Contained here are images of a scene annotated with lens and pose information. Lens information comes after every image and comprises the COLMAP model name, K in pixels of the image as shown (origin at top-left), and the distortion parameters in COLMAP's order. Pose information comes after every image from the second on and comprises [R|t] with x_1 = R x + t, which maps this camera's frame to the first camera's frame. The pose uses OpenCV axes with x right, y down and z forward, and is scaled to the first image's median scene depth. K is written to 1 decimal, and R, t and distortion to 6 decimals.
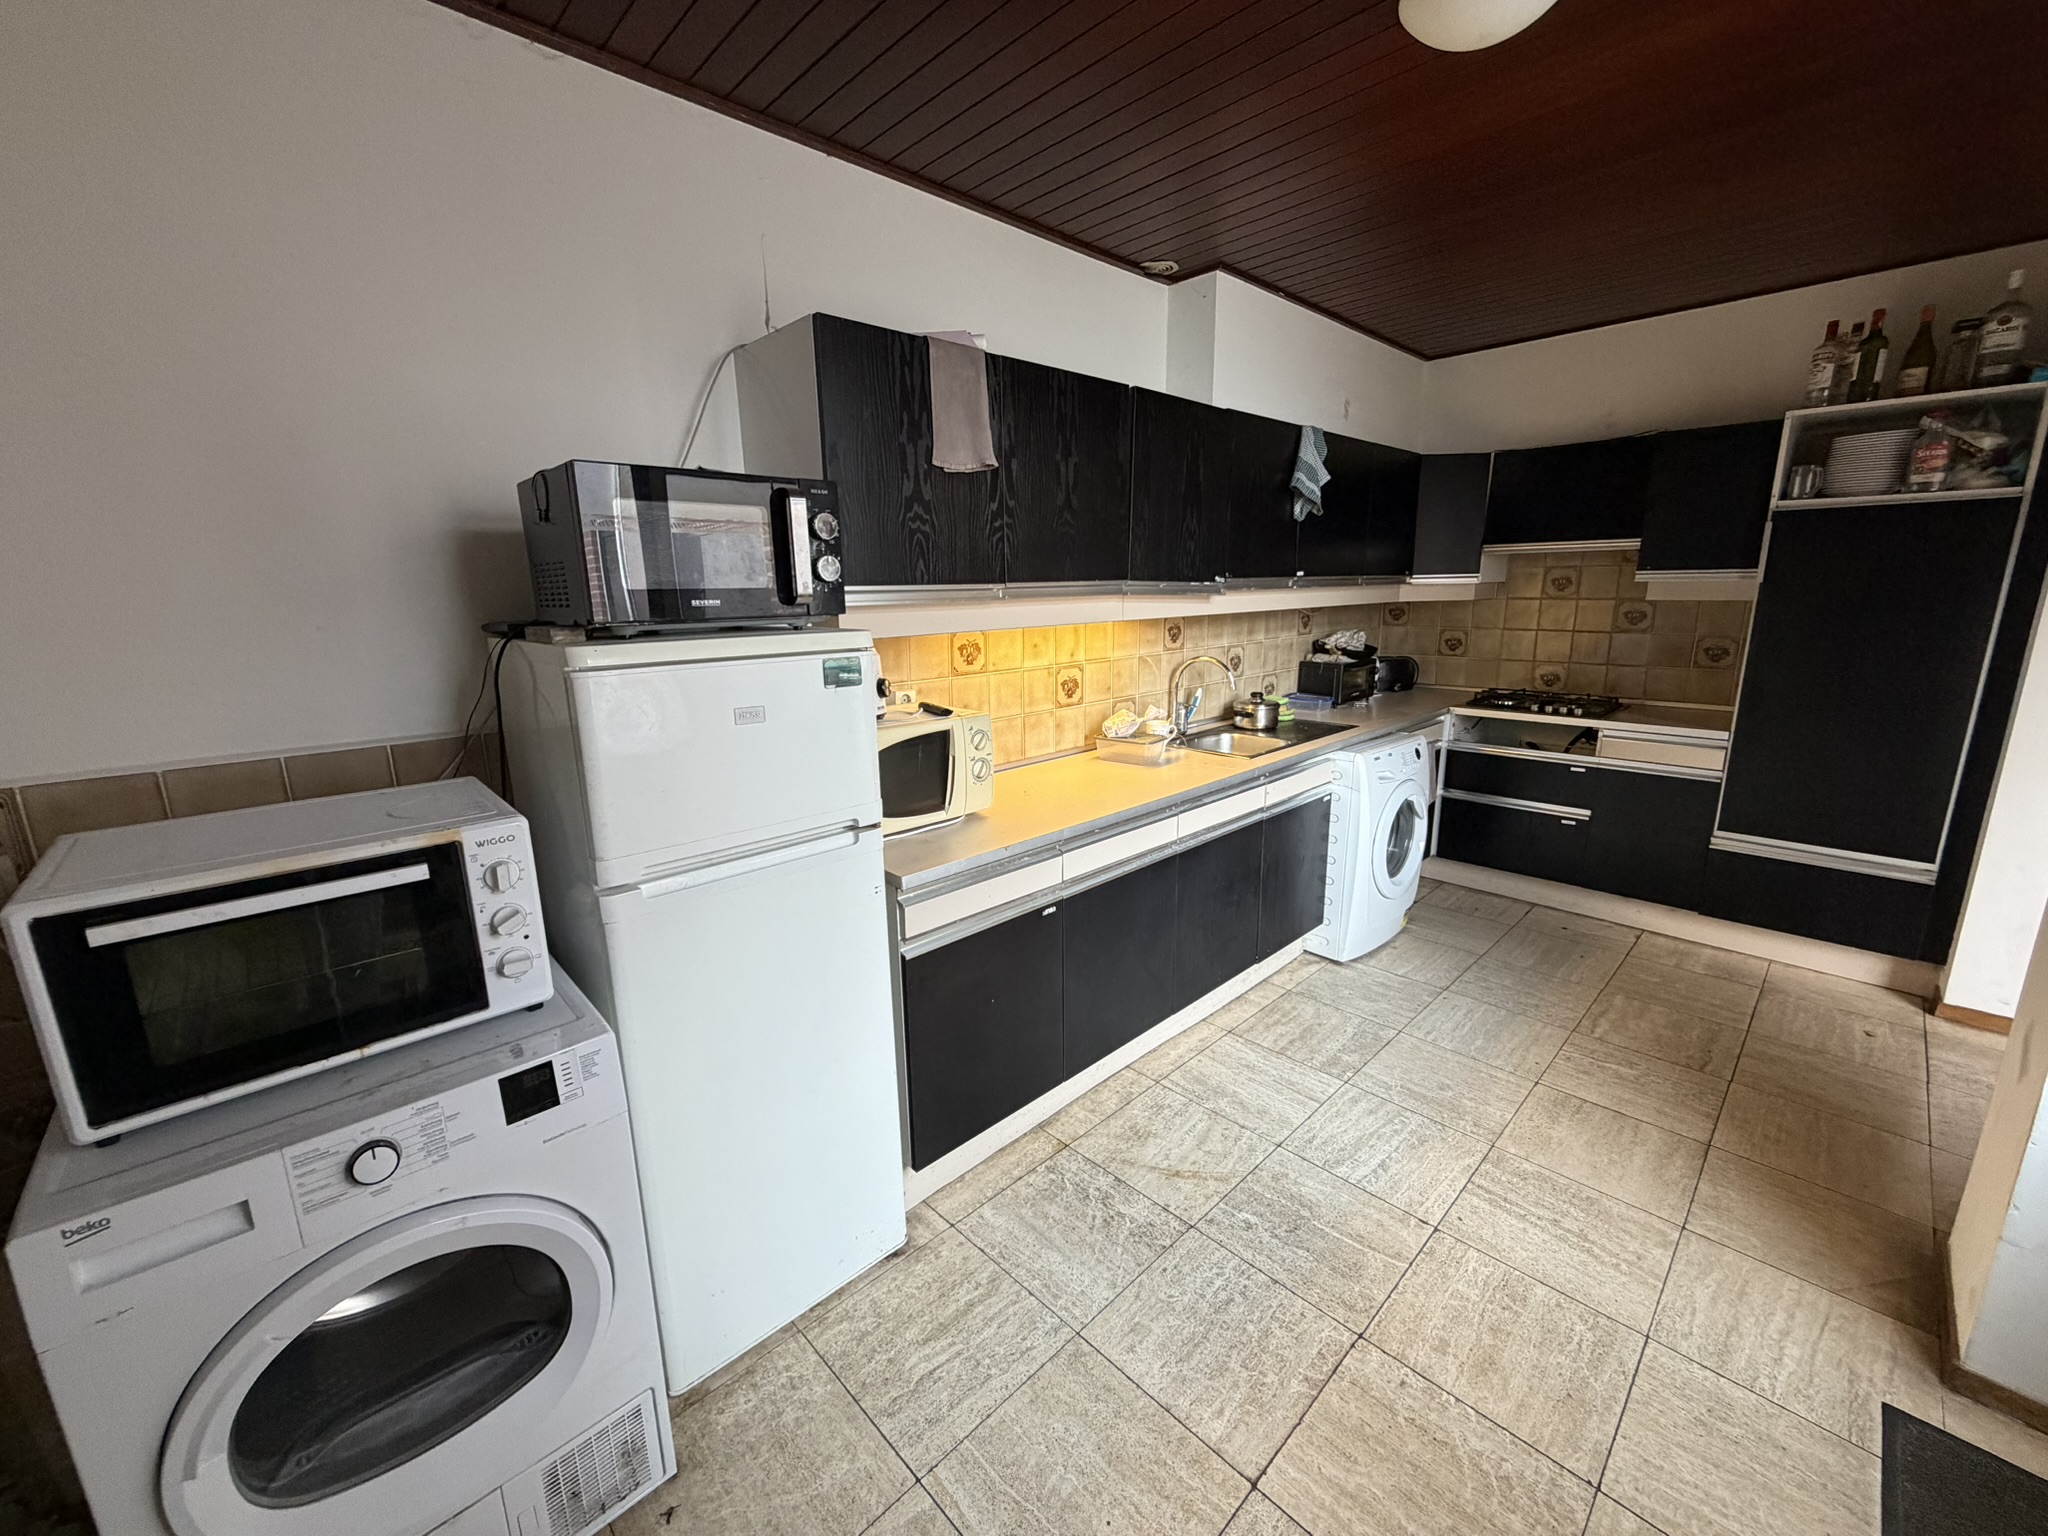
lens RADIAL K [[820.6, 0, 1024.0], [0, 820.6, 768.0], [0, 0, 1]] dist [0.000852, 0.000041]
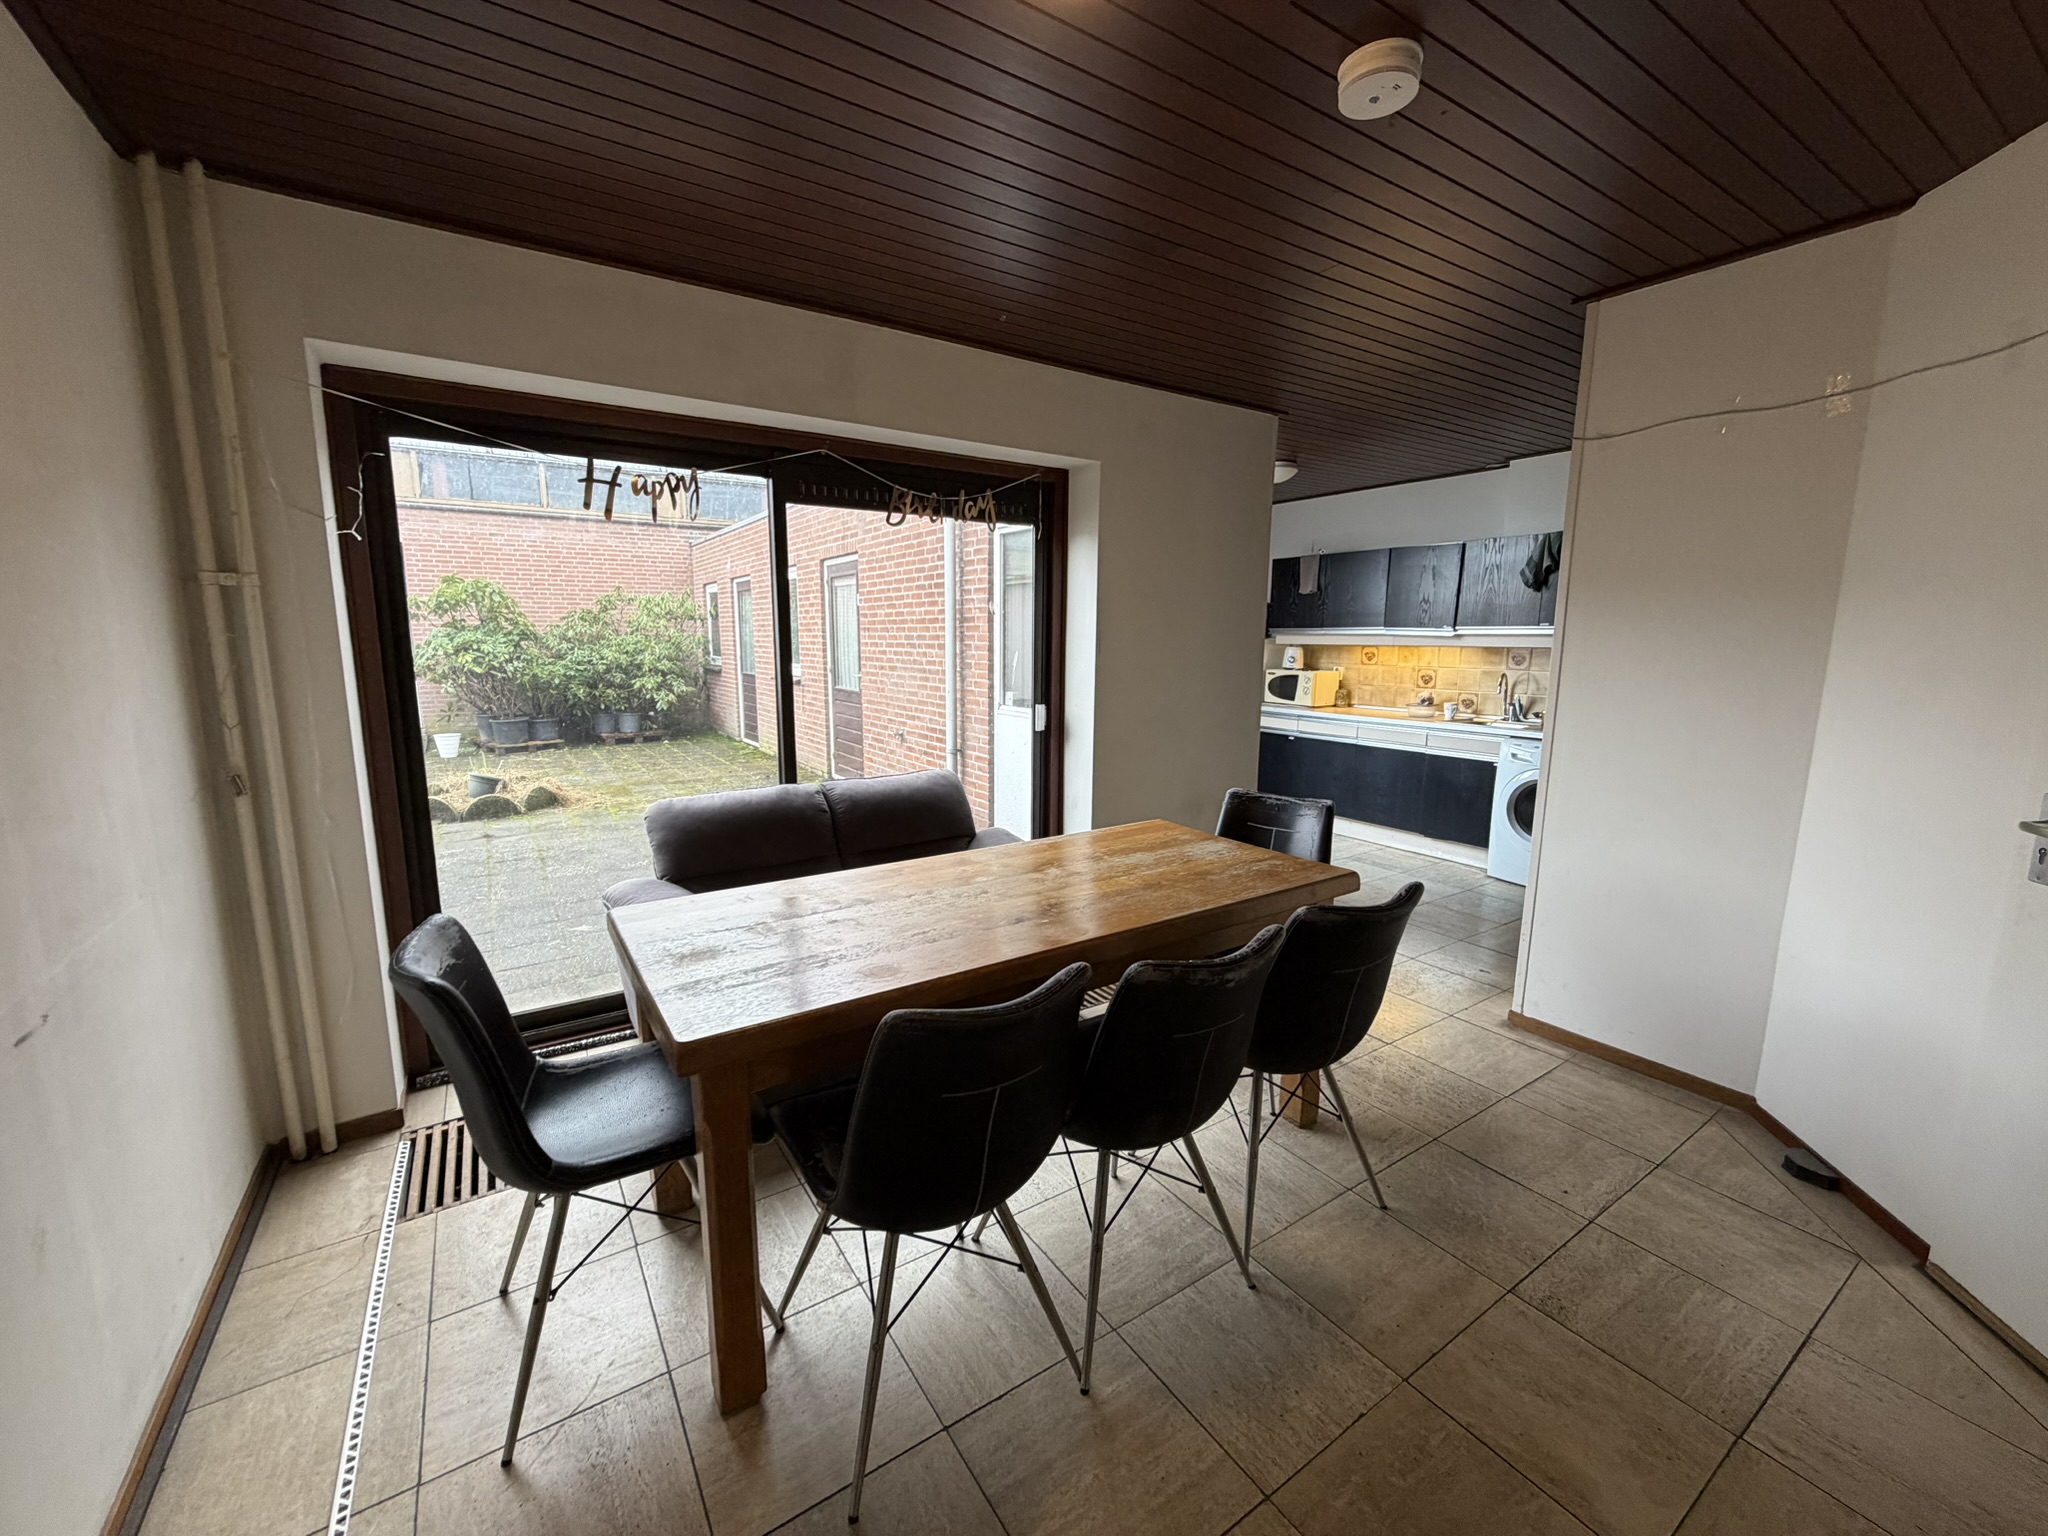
lens RADIAL K [[820.6, 0, 1024.0], [0, 820.6, 768.0], [0, 0, 1]] dist [0.000852, 0.000041]
pose [[-0.186155, 0.174311, -0.966934, 2.354271], [-0.221574, 0.951337, 0.214157, -0.107684], [0.957210, 0.254114, -0.138473, 0.391276]]
